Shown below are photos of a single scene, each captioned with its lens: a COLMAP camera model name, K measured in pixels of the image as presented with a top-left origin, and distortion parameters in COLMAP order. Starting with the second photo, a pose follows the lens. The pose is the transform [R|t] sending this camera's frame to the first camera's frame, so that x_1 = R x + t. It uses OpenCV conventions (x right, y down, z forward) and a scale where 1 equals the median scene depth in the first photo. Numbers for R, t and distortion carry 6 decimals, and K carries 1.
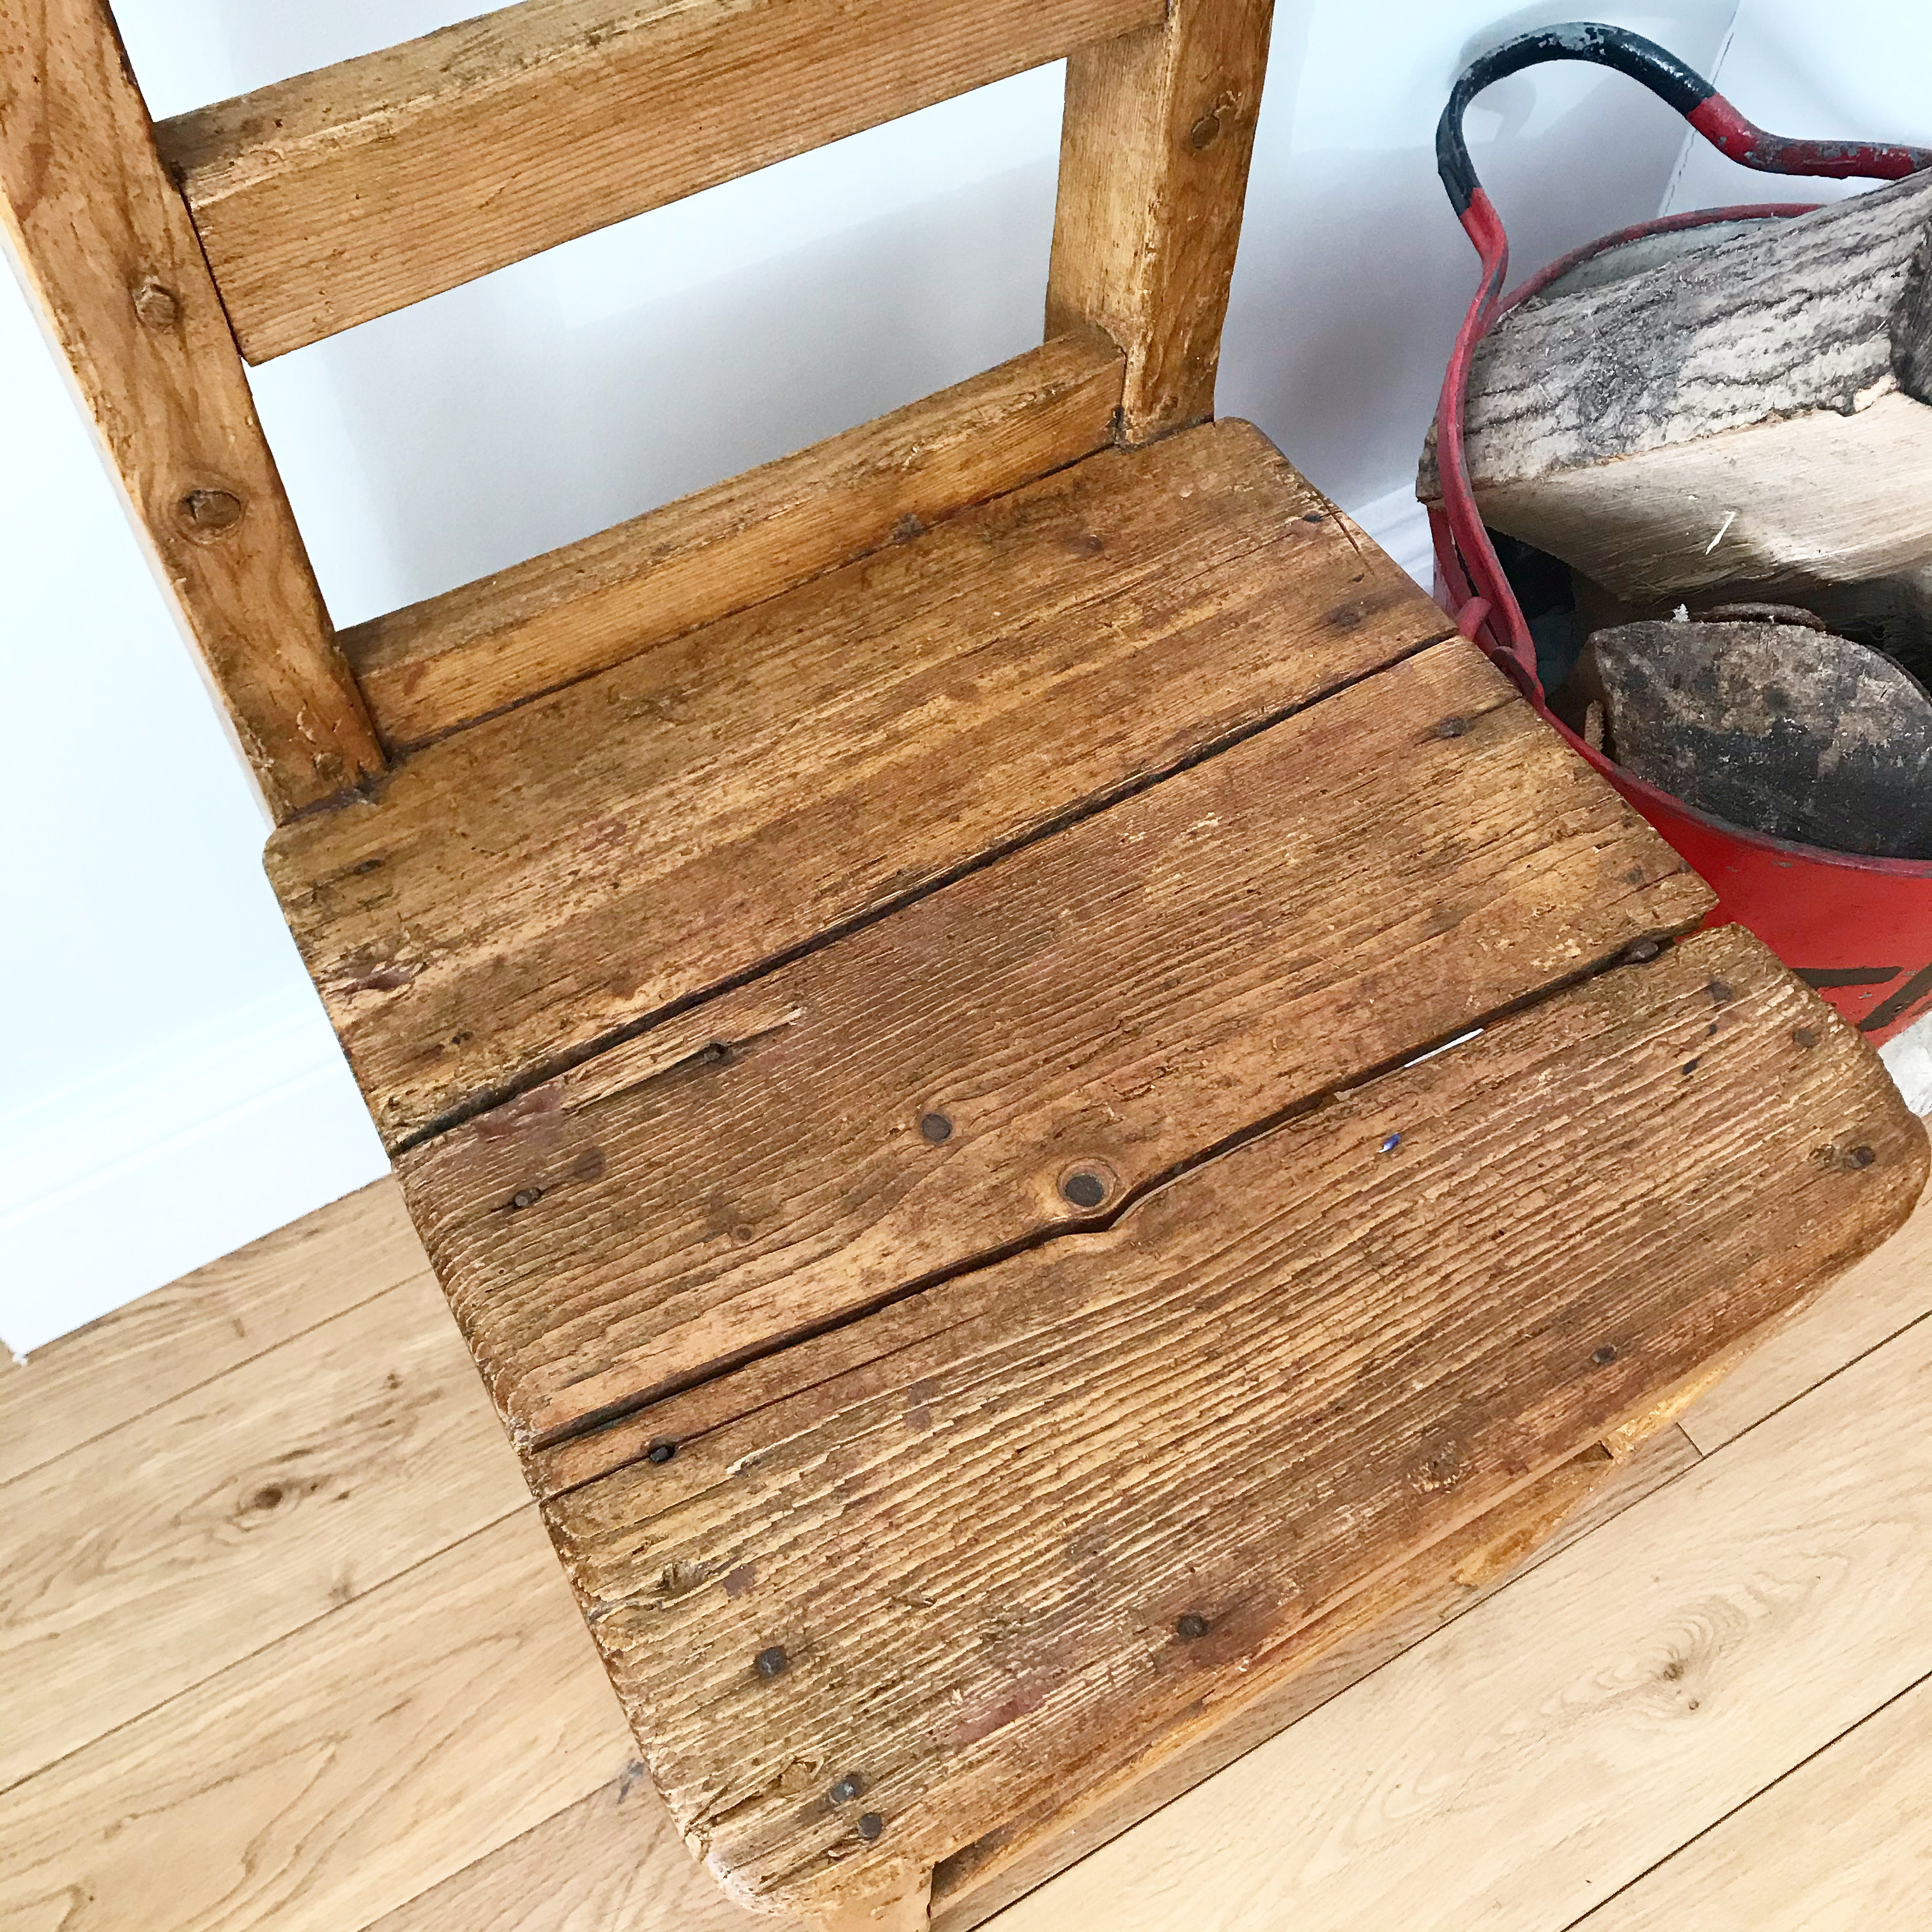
lens RADIAL K [[2163.1, 0, 971.9], [0, 2163.1, 943.1], [0, 0, 1]] dist [0.007382, -0.026877]
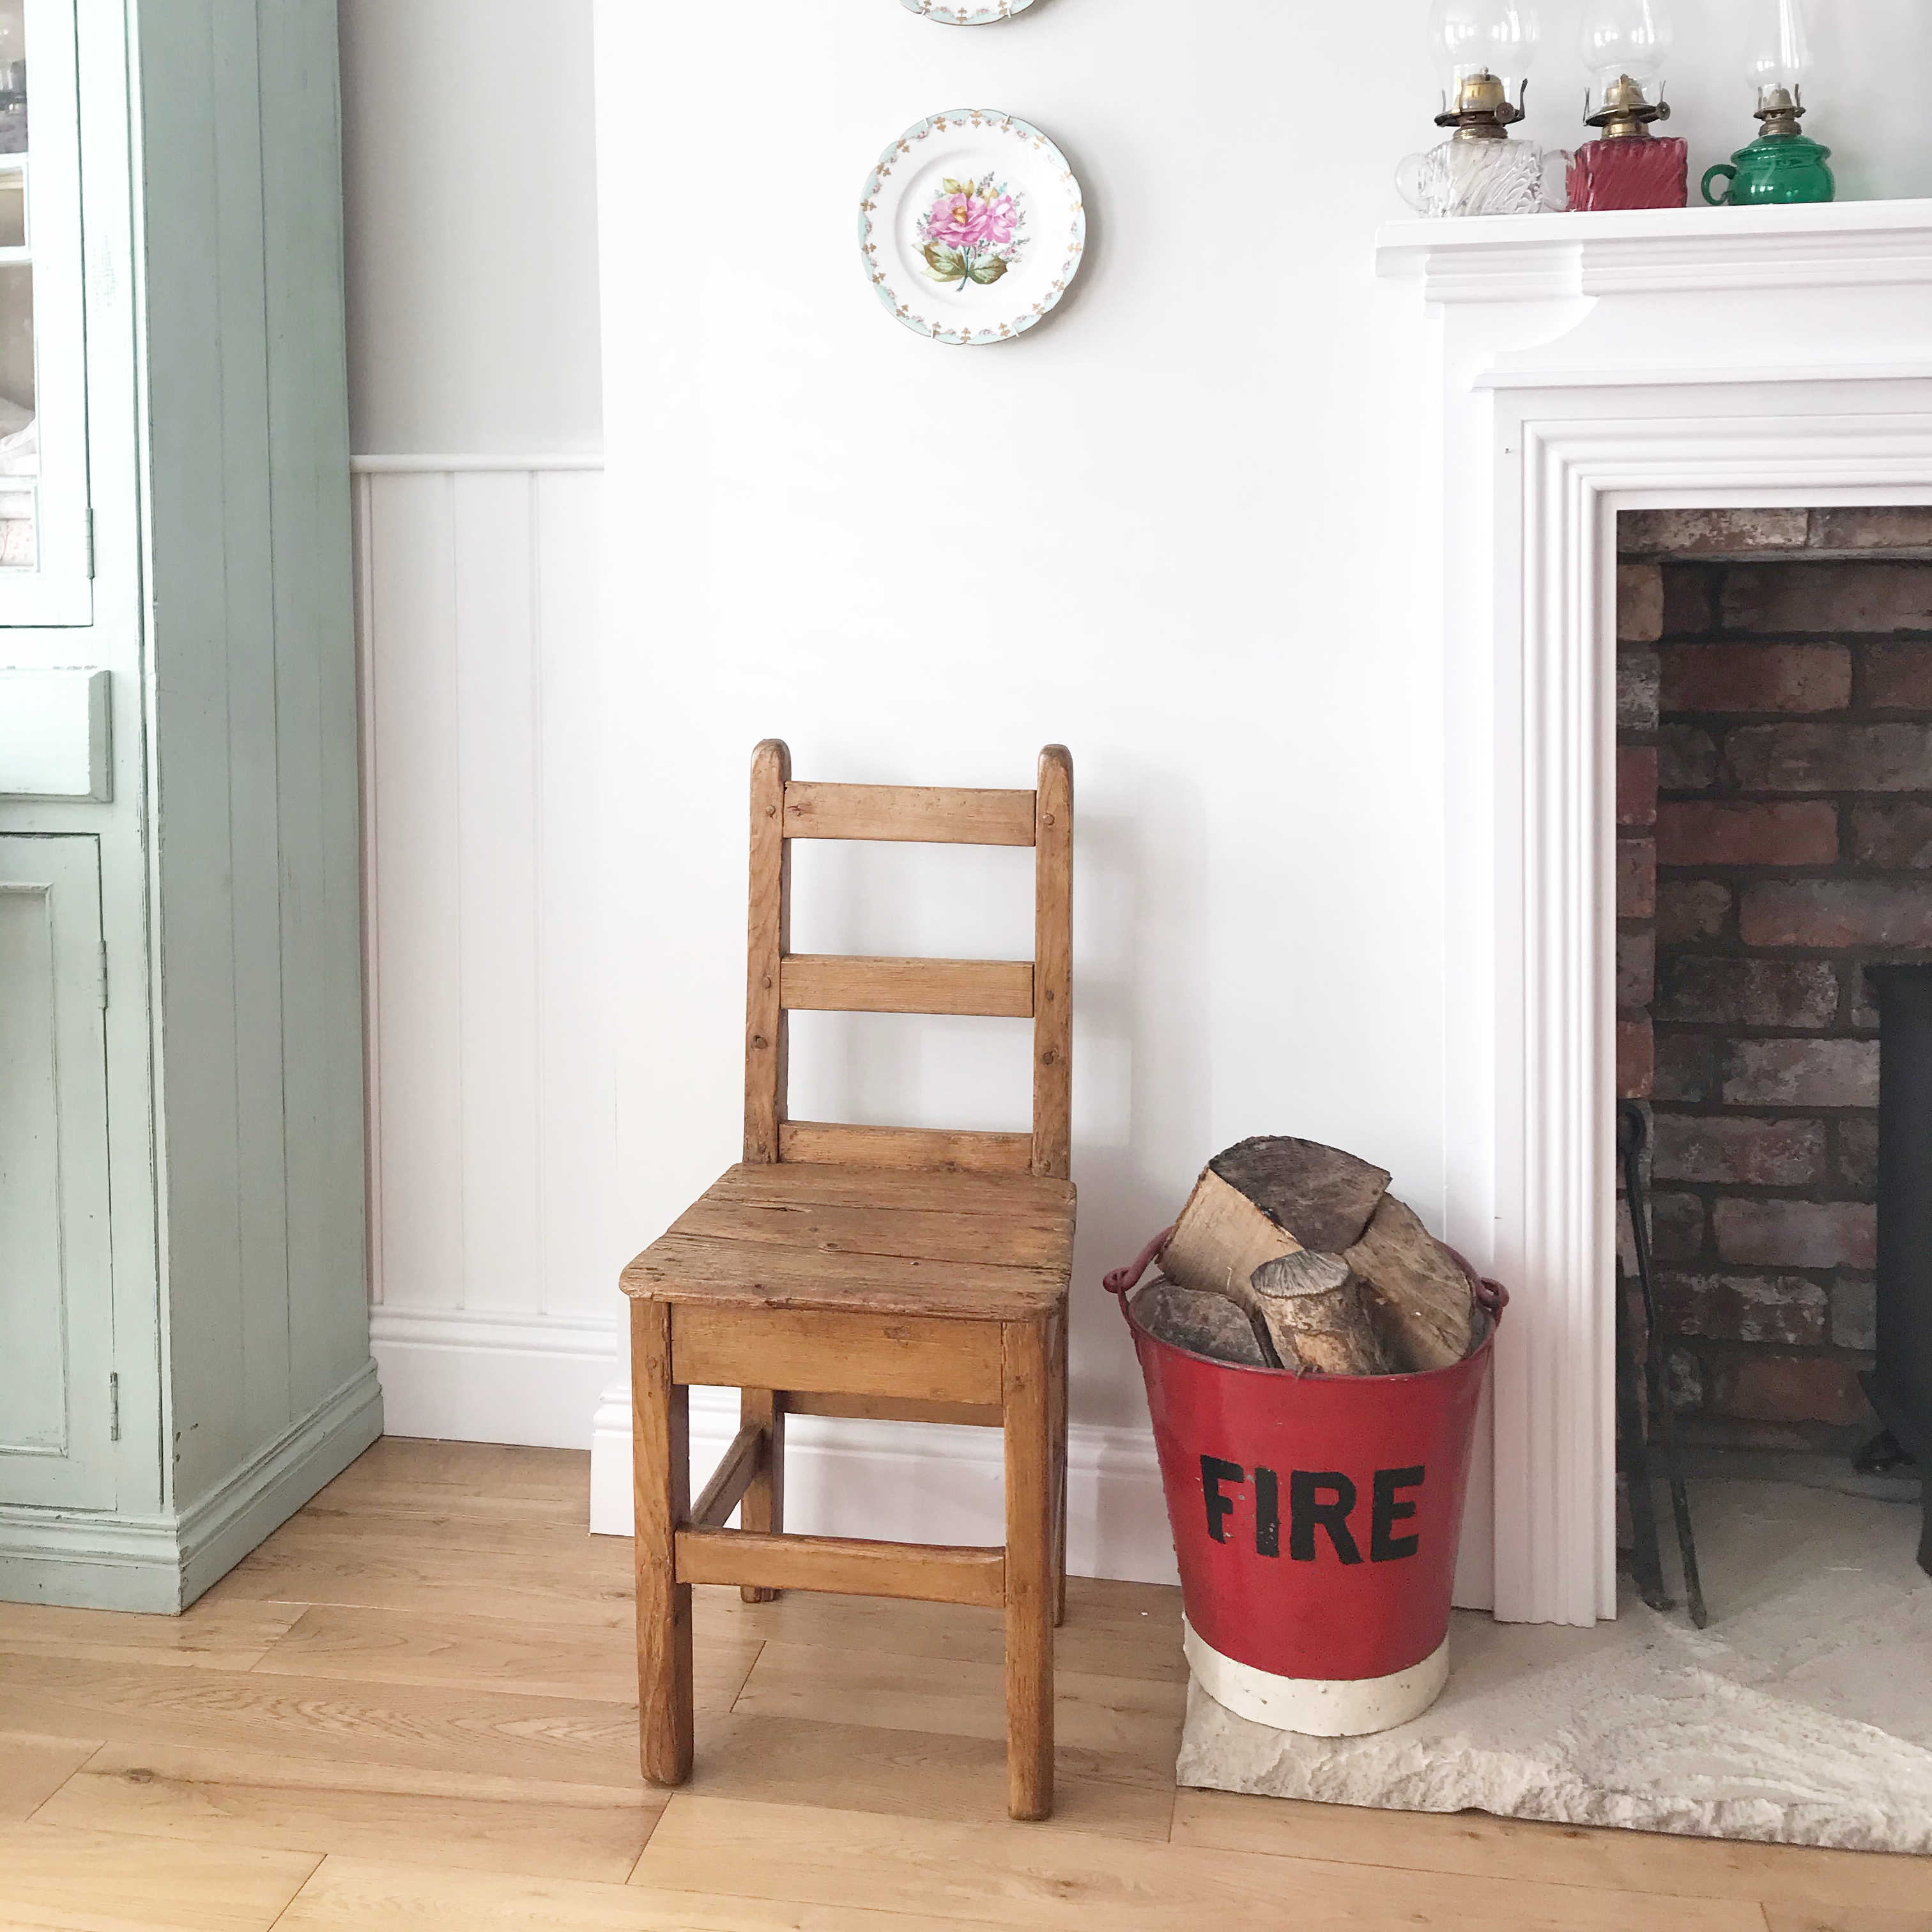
lens RADIAL K [[2071.8, 0, 965.1], [0, 2071.8, 657.0], [0, 0, 1]] dist [0.071654, -0.112445]
pose [[0.762120, 0.009843, -0.647361, 2.079773], [-0.549673, 0.538169, -0.638931, 1.427907], [0.342101, 0.842779, 0.415560, -0.934911]]
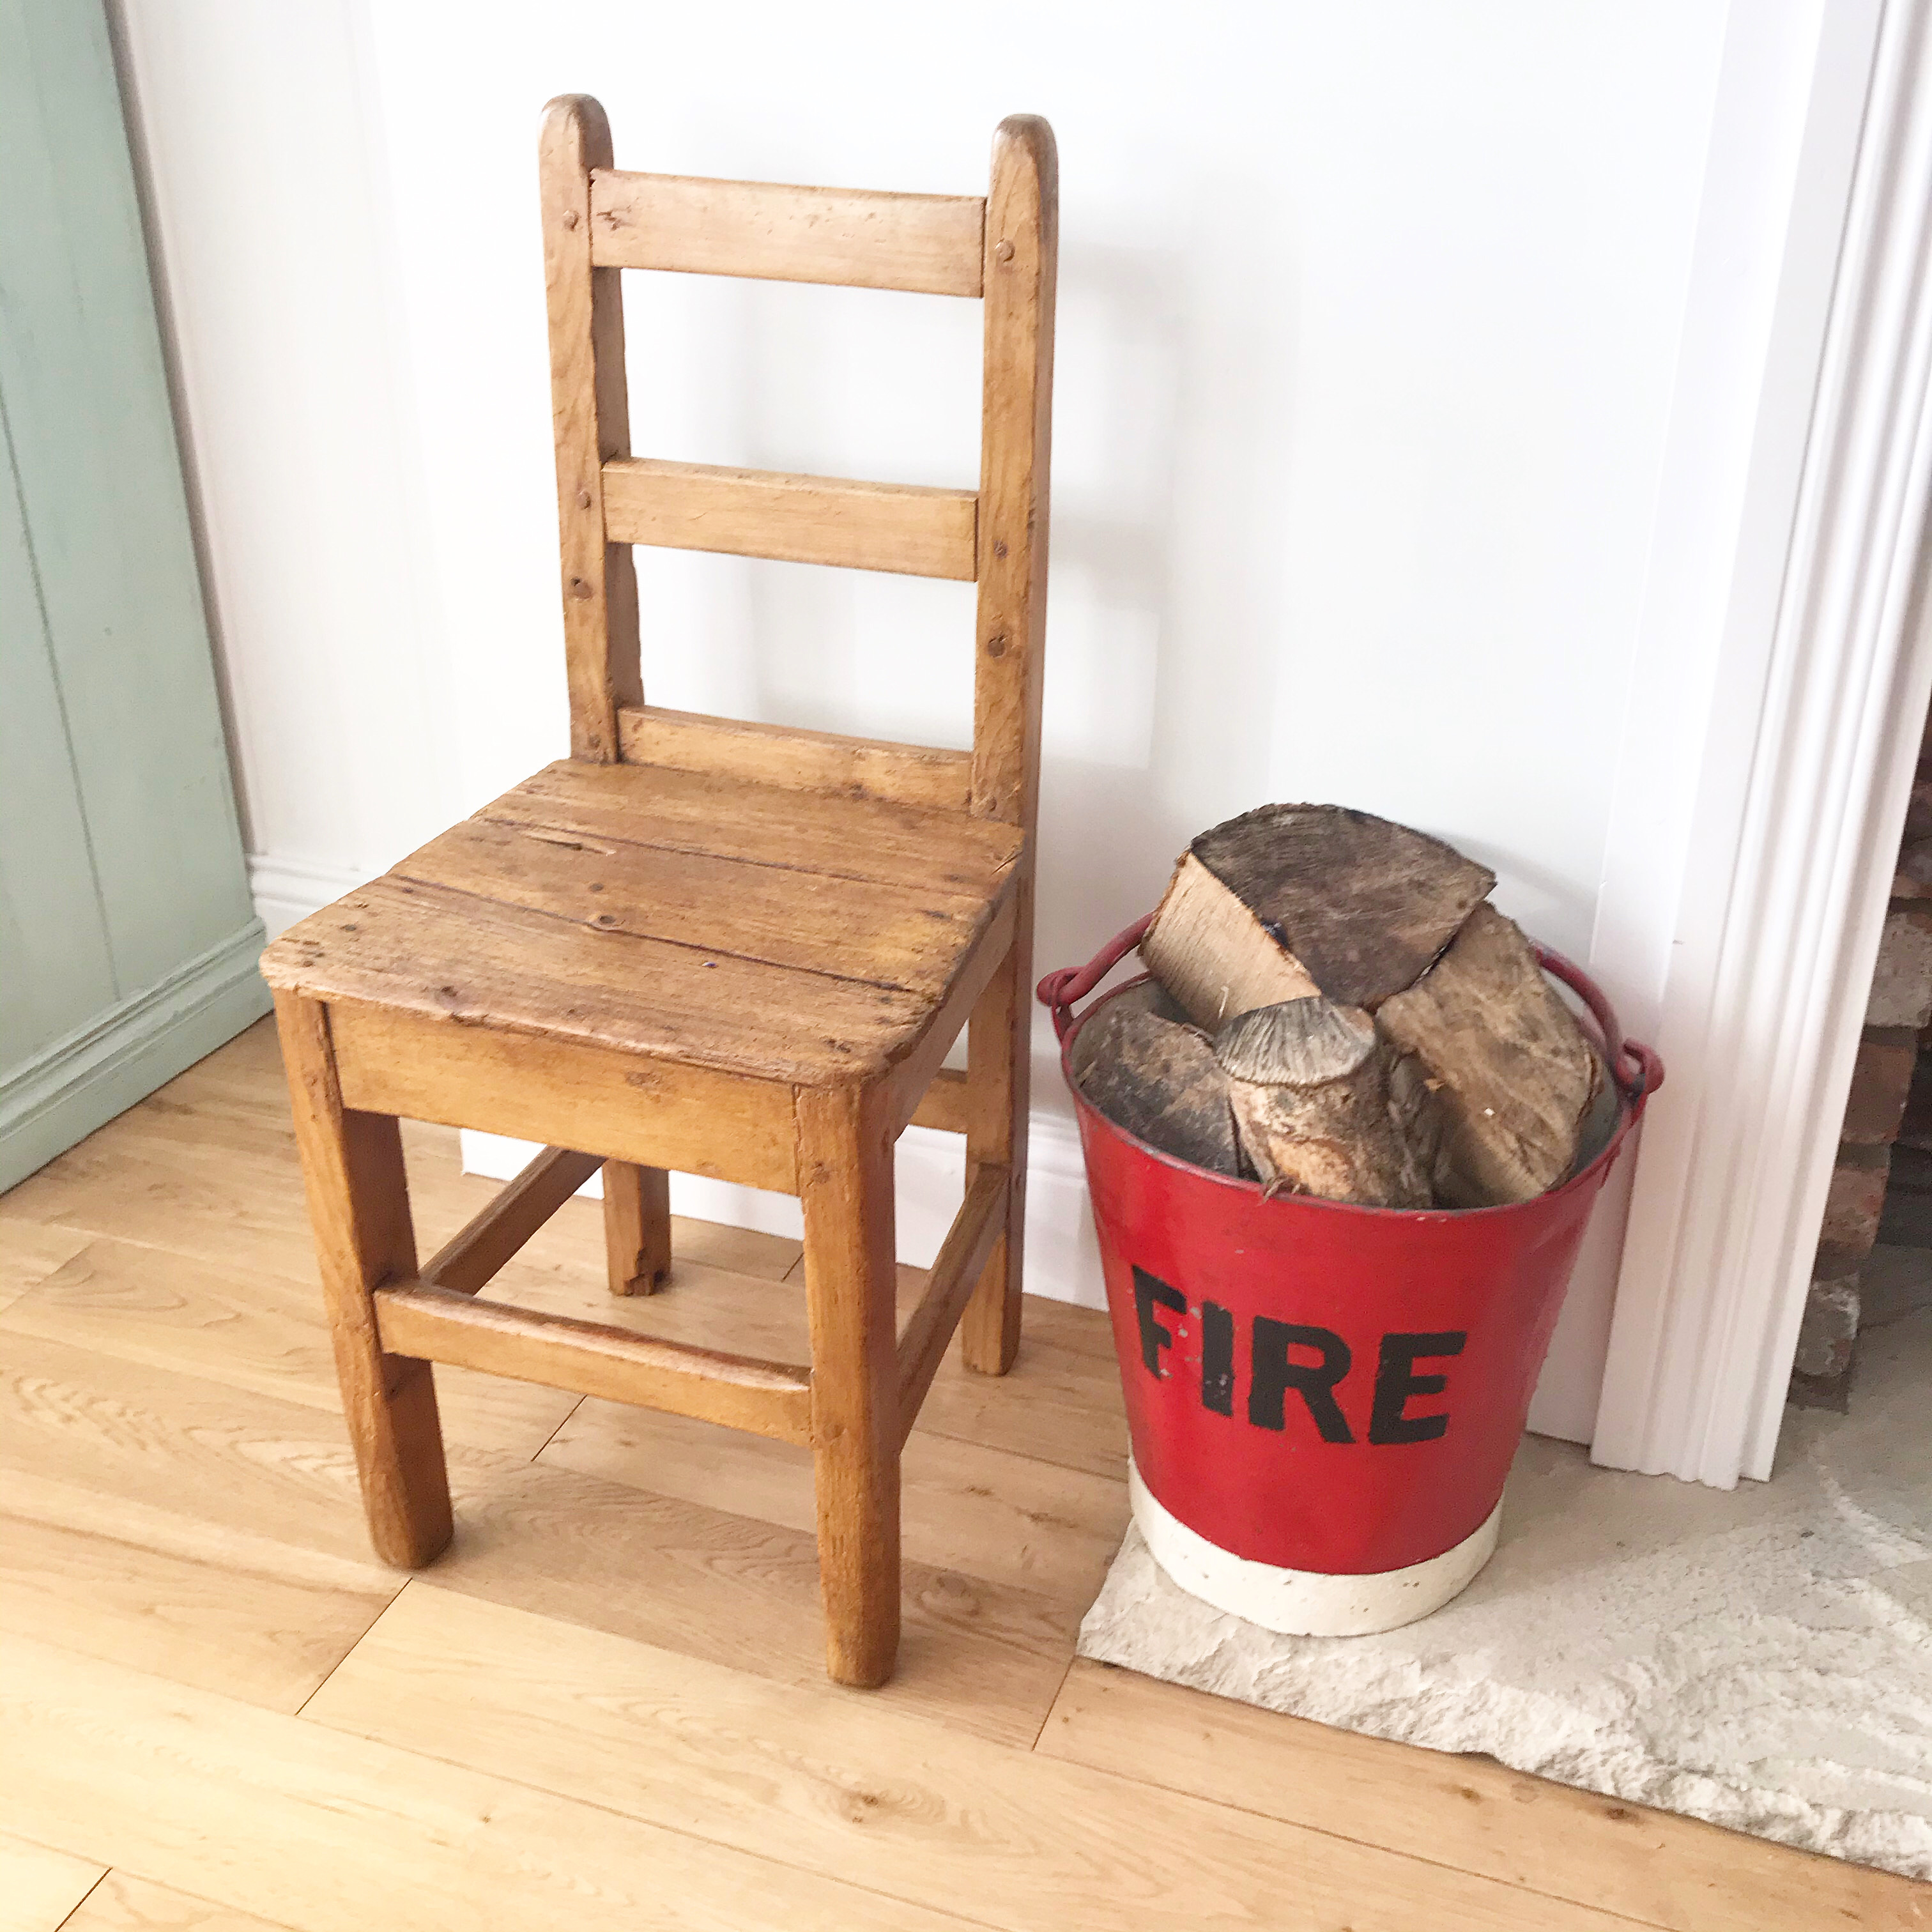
lens RADIAL K [[2163.1, 0, 971.9], [0, 2163.1, 943.1], [0, 0, 1]] dist [0.007382, -0.026877]
pose [[0.639223, 0.320039, -0.699263, 1.670863], [-0.661197, 0.693049, -0.287230, 0.471306], [0.392698, 0.645955, 0.654622, -0.247337]]
